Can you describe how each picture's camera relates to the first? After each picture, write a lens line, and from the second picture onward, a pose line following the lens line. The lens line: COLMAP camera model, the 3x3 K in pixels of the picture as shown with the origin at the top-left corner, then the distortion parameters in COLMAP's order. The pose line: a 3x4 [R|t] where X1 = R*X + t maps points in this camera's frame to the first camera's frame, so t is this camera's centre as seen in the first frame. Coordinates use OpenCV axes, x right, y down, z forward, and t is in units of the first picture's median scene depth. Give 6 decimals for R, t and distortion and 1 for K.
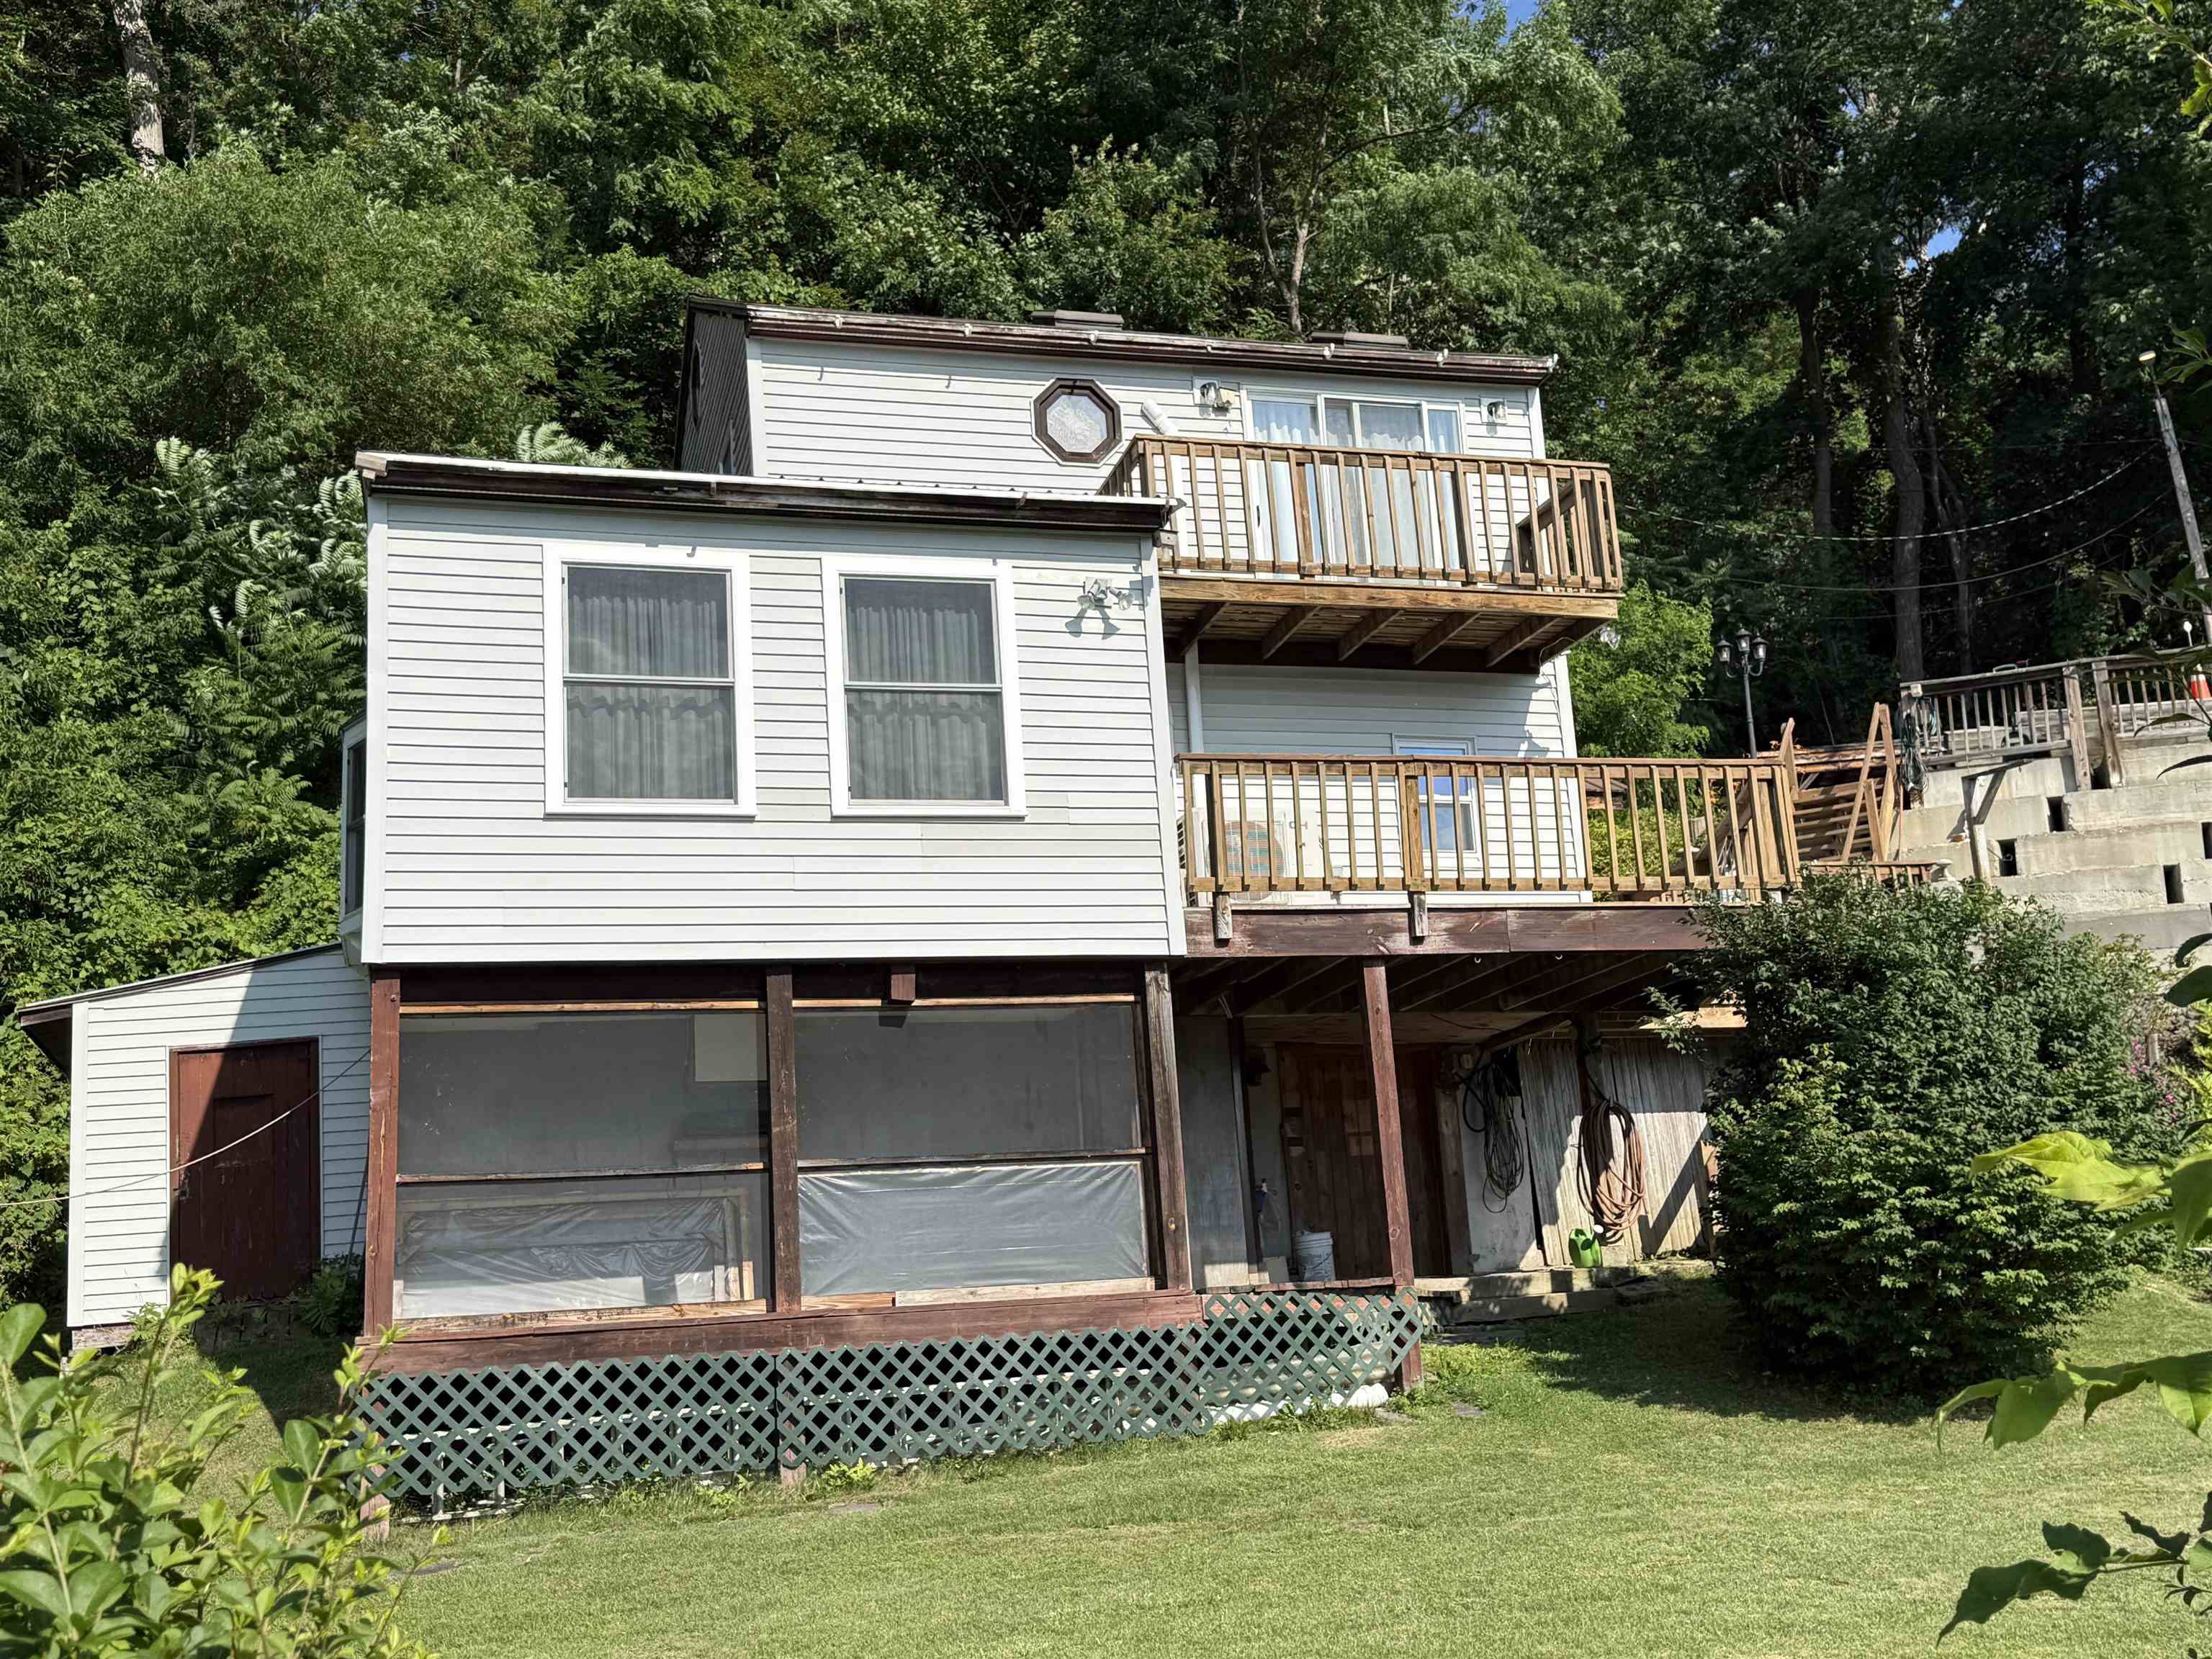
lens RADIAL K [[2319.5, 0, 1106.0], [0, 2319.5, 829.5], [0, 0, 1]] dist [0.002666, 0.000525]
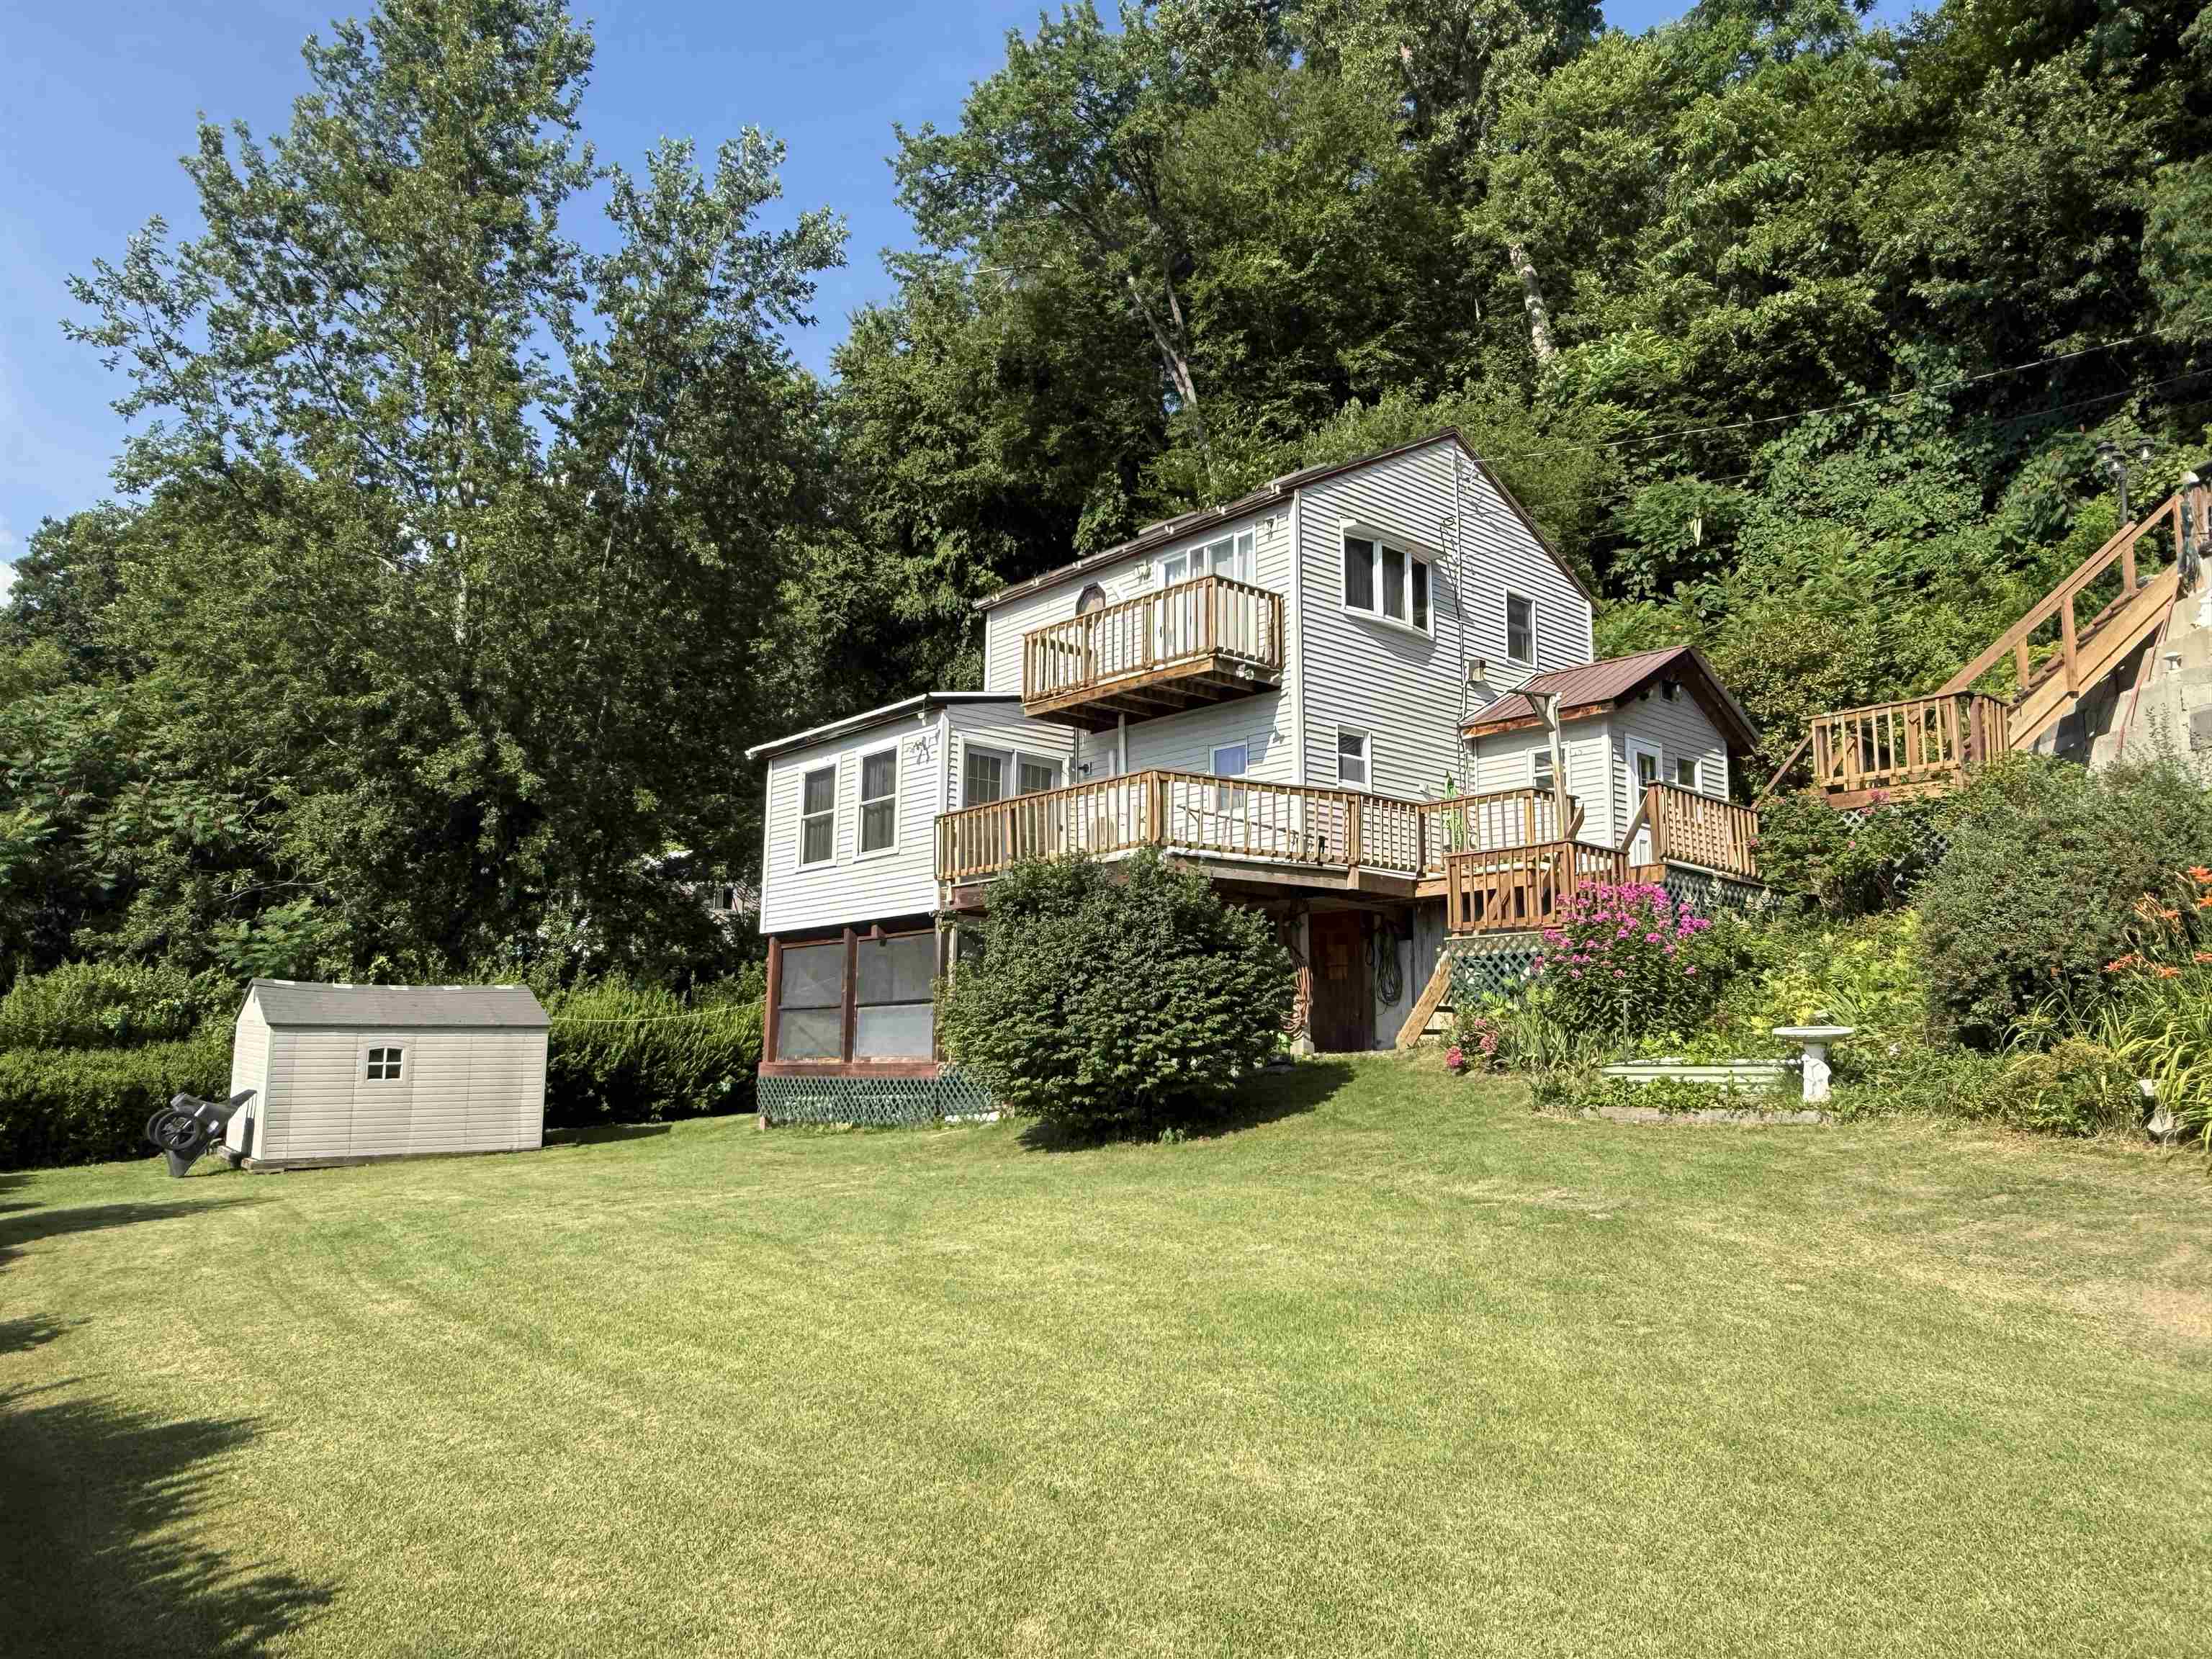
lens RADIAL K [[1564.7, 0, 1106.0], [0, 1564.7, 829.5], [0, 0, 1]] dist [-0.005731, -0.006561]
pose [[0.431519, -0.073563, -0.899100, 1.440426], [0.188085, 0.982103, 0.009916, -0.005728], [0.882279, -0.173387, 0.437632, 0.512786]]
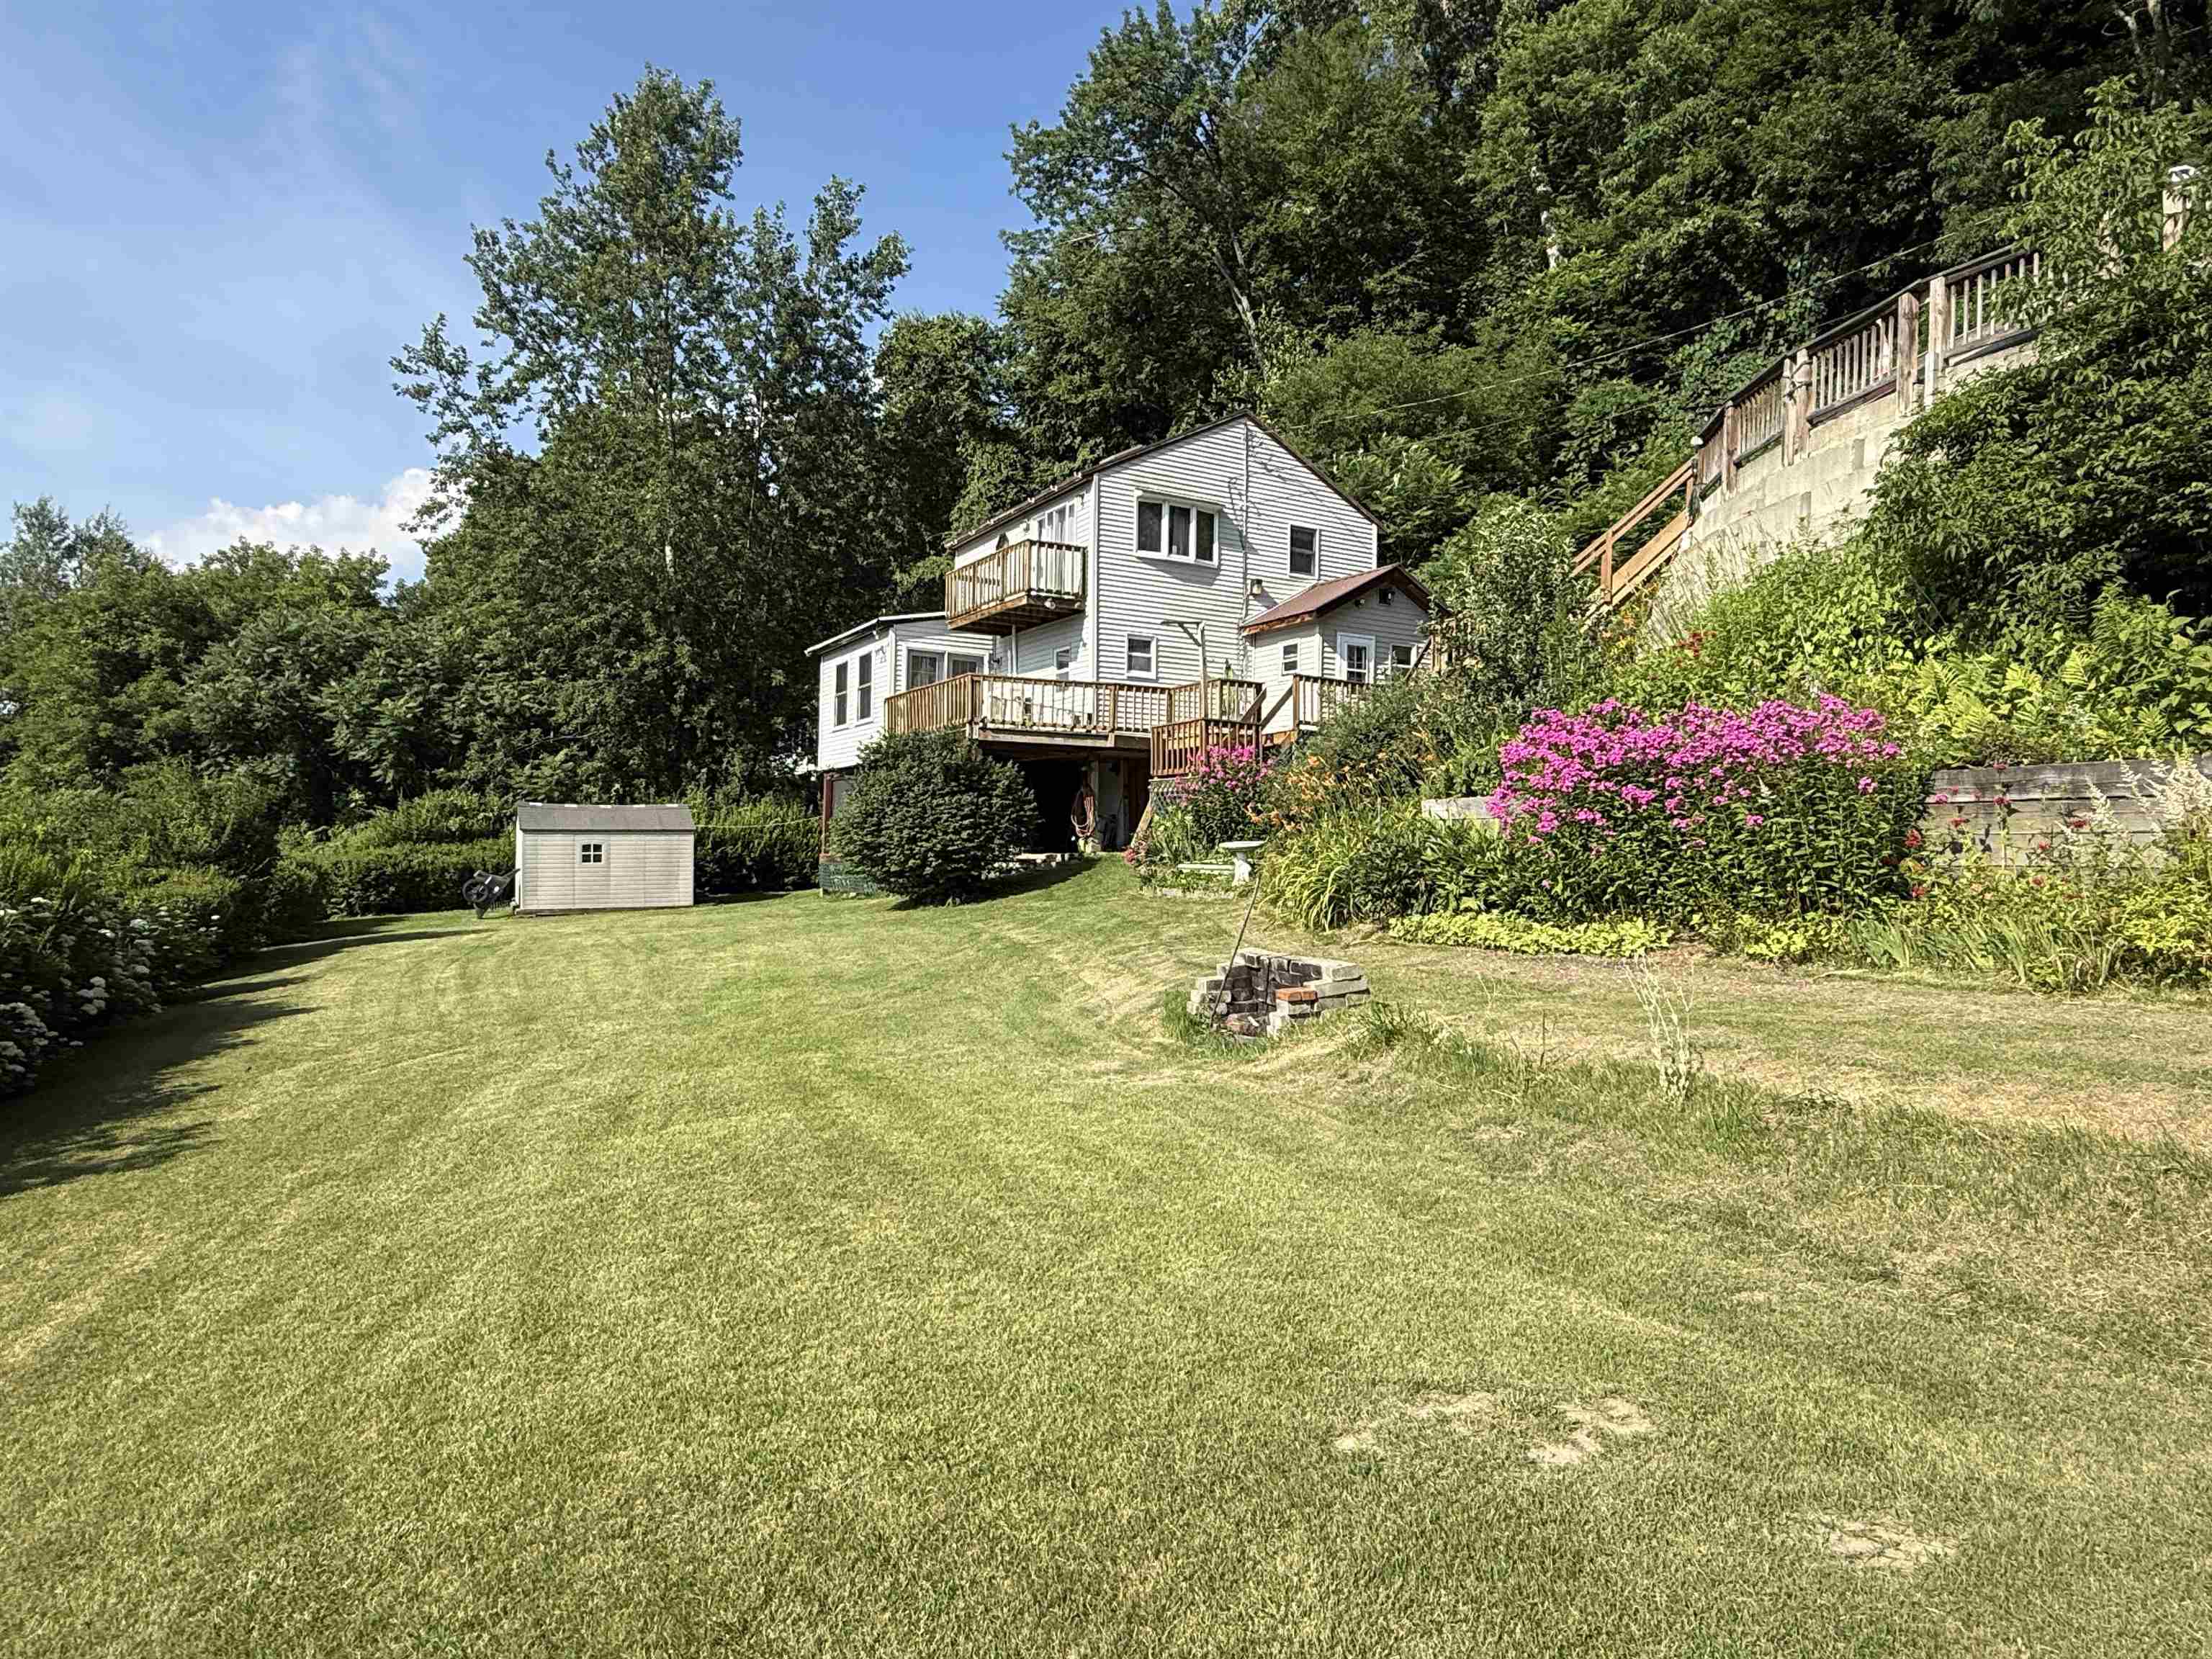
lens RADIAL K [[1335.9, 0, 1106.0], [0, 1335.9, 829.5], [0, 0, 1]] dist [0.002734, -0.026799]
pose [[0.230202, 0.049750, -0.971870, 1.996816], [0.211182, 0.972339, 0.099796, 0.024077], [0.949952, -0.228215, 0.213328, 0.844422]]
